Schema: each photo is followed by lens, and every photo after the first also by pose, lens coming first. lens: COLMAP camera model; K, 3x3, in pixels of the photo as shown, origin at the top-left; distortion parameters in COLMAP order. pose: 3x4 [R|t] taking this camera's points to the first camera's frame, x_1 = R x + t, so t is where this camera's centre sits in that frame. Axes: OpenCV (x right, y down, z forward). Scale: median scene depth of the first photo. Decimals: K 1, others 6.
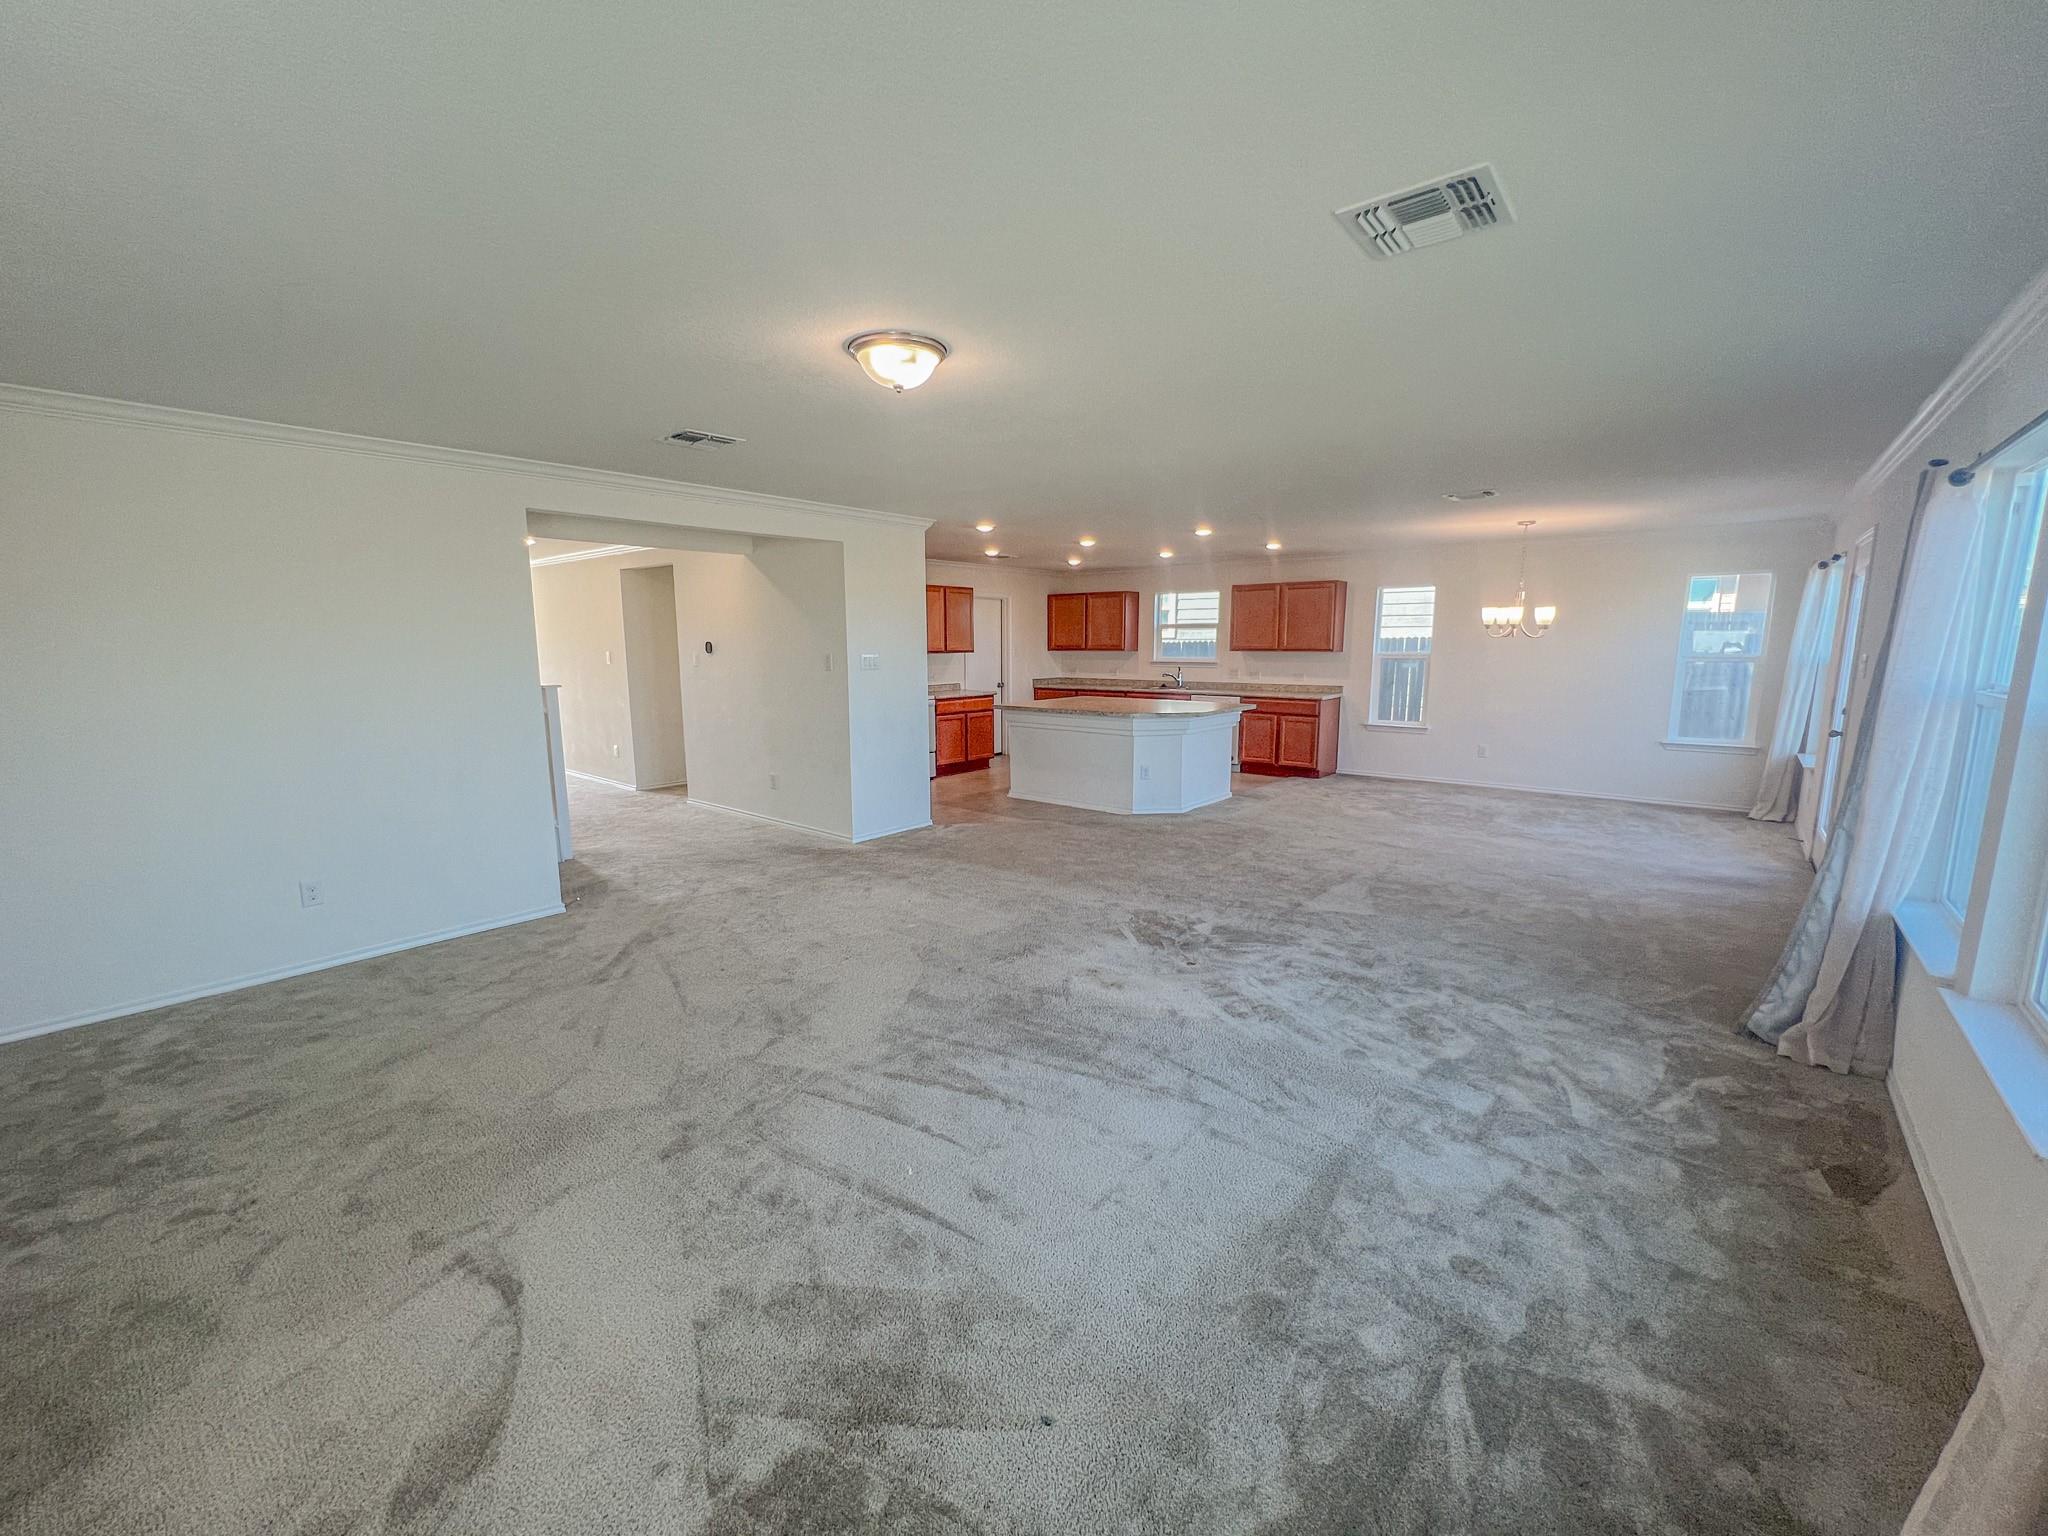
lens RADIAL K [[825.6, 0, 1019.3], [0, 825.6, 773.3], [0, 0, 1]] dist [-0.004057, 0.000744]
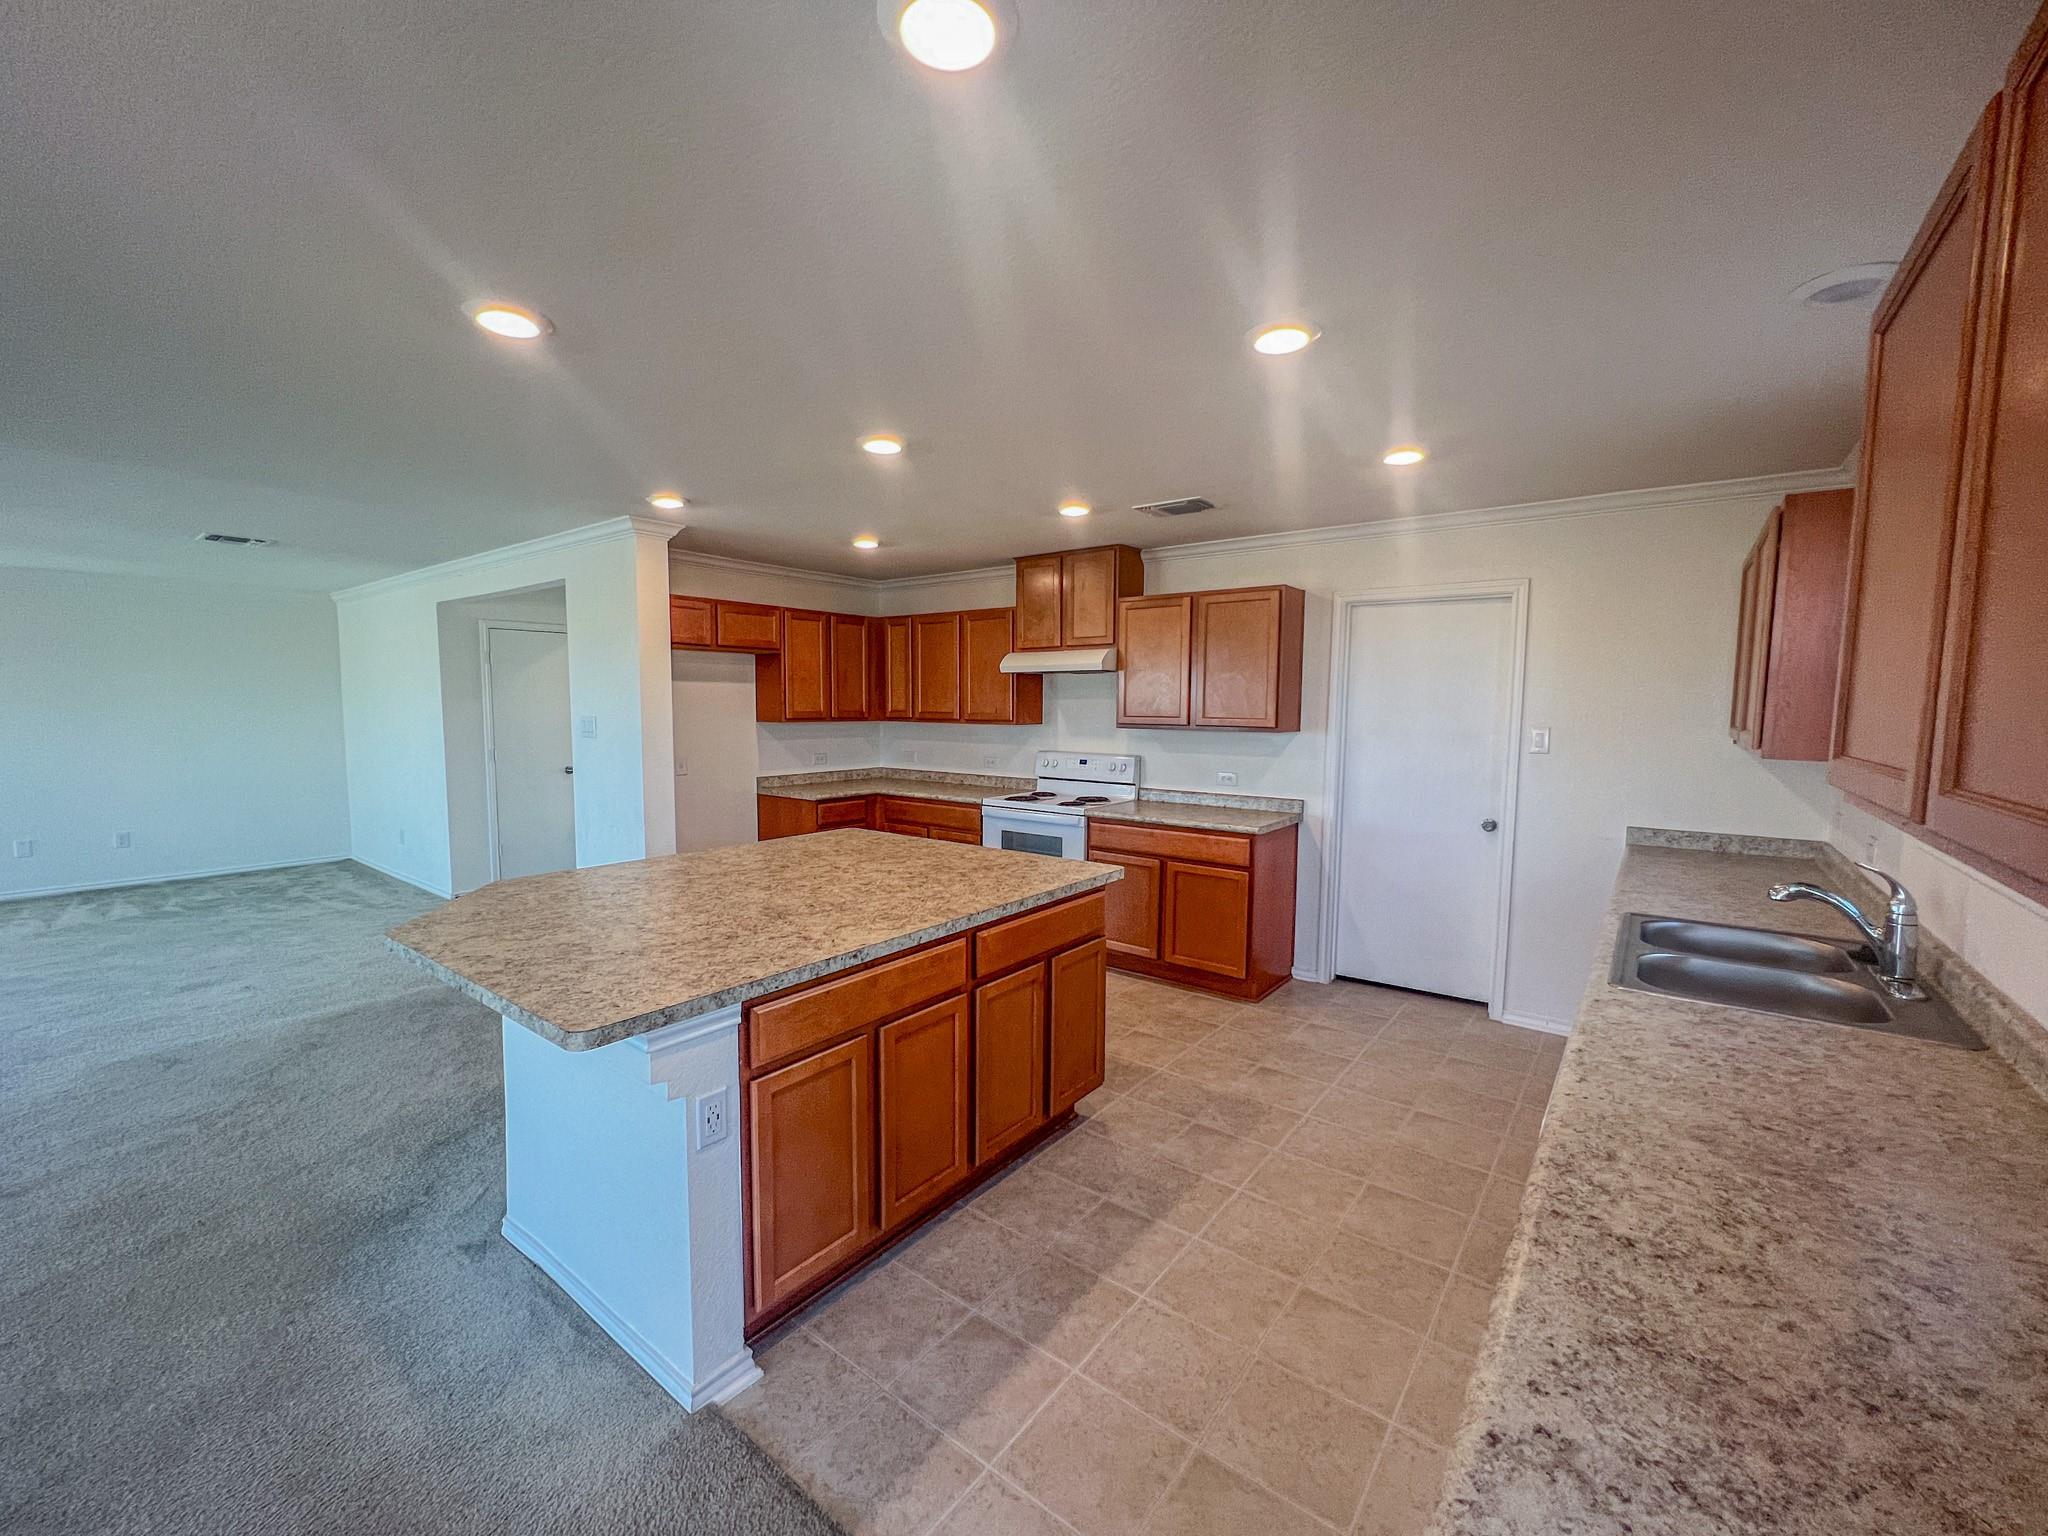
lens RADIAL K [[825.6, 0, 1008.9], [0, 825.6, 751.4], [0, 0, 1]] dist [-0.004057, 0.000744]
pose [[0.017997, 0.061804, -0.997926, 0.557277], [-0.169501, 0.983829, 0.057874, -0.205578], [0.985366, 0.168108, 0.028182, 1.267559]]
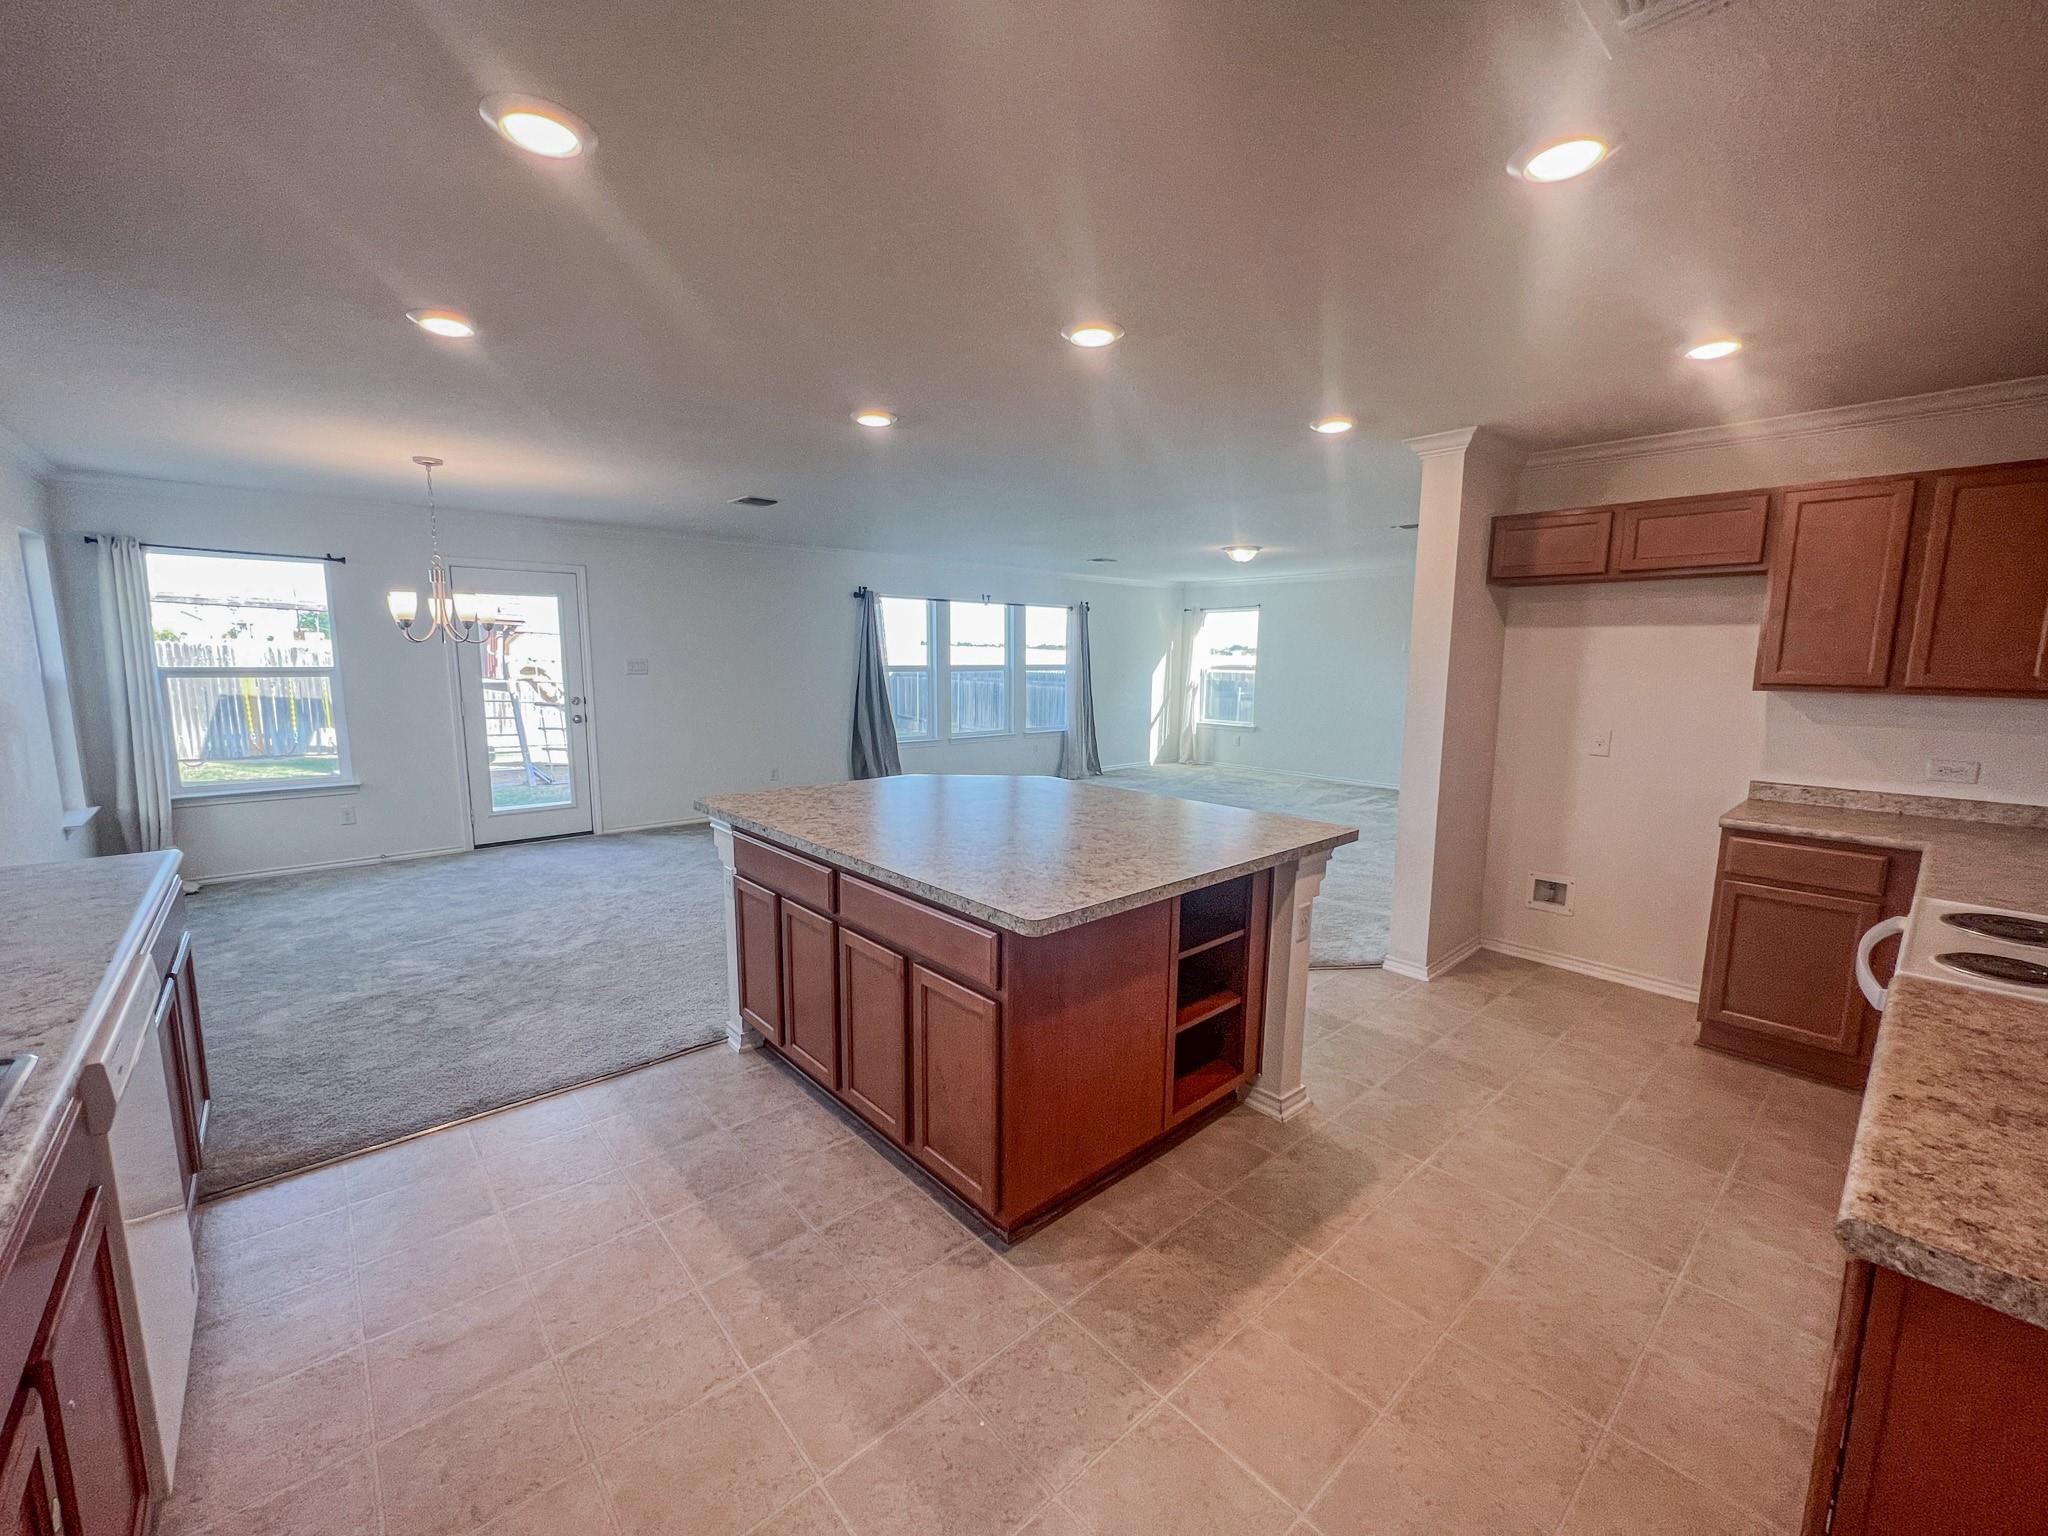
lens RADIAL K [[825.6, 0, 1020.1], [0, 825.6, 765.0], [0, 0, 1]] dist [-0.004057, 0.000744]
pose [[-0.989124, -0.027607, 0.144467, 0.222577], [0.015885, 0.956430, 0.291528, -0.238633], [-0.146221, 0.290653, -0.945590, 1.493115]]
